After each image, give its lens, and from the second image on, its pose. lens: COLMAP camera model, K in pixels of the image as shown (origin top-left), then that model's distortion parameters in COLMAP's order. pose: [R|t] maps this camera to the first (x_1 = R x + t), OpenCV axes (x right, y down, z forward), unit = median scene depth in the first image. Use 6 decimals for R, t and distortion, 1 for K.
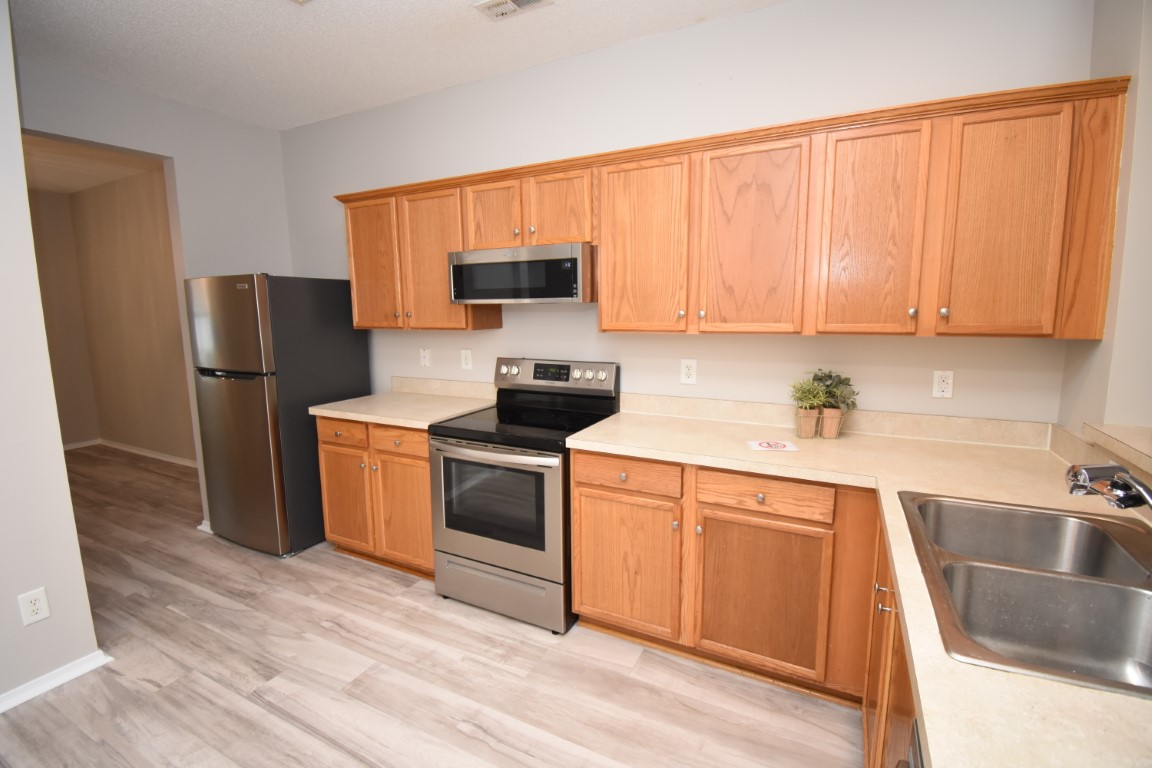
lens RADIAL K [[514.2, 0, 576.0], [0, 514.2, 384.0], [0, 0, 1]] dist [0.003428, 0.000006]
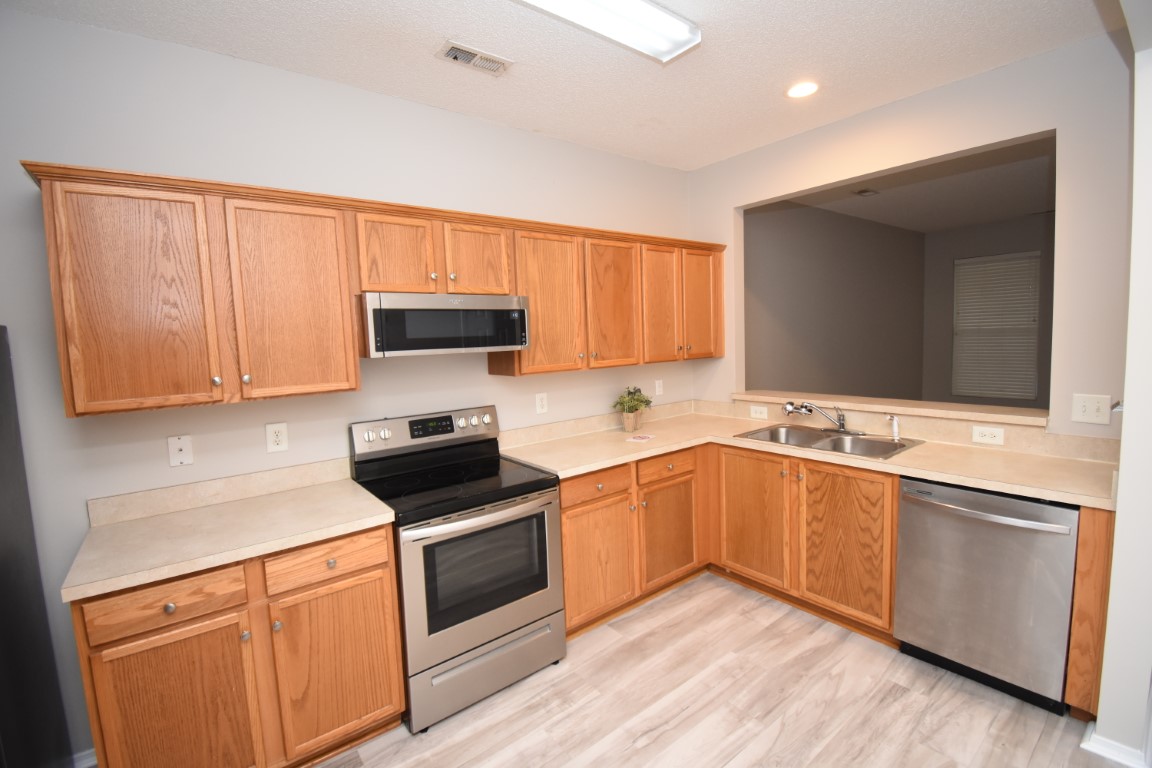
lens RADIAL K [[514.2, 0, 576.0], [0, 514.2, 384.0], [0, 0, 1]] dist [0.003428, 0.000006]
pose [[0.414167, -0.091235, 0.905617, -0.946145], [0.168631, 0.985430, 0.022155, -0.092524], [-0.894443, 0.143539, 0.423518, 0.453183]]
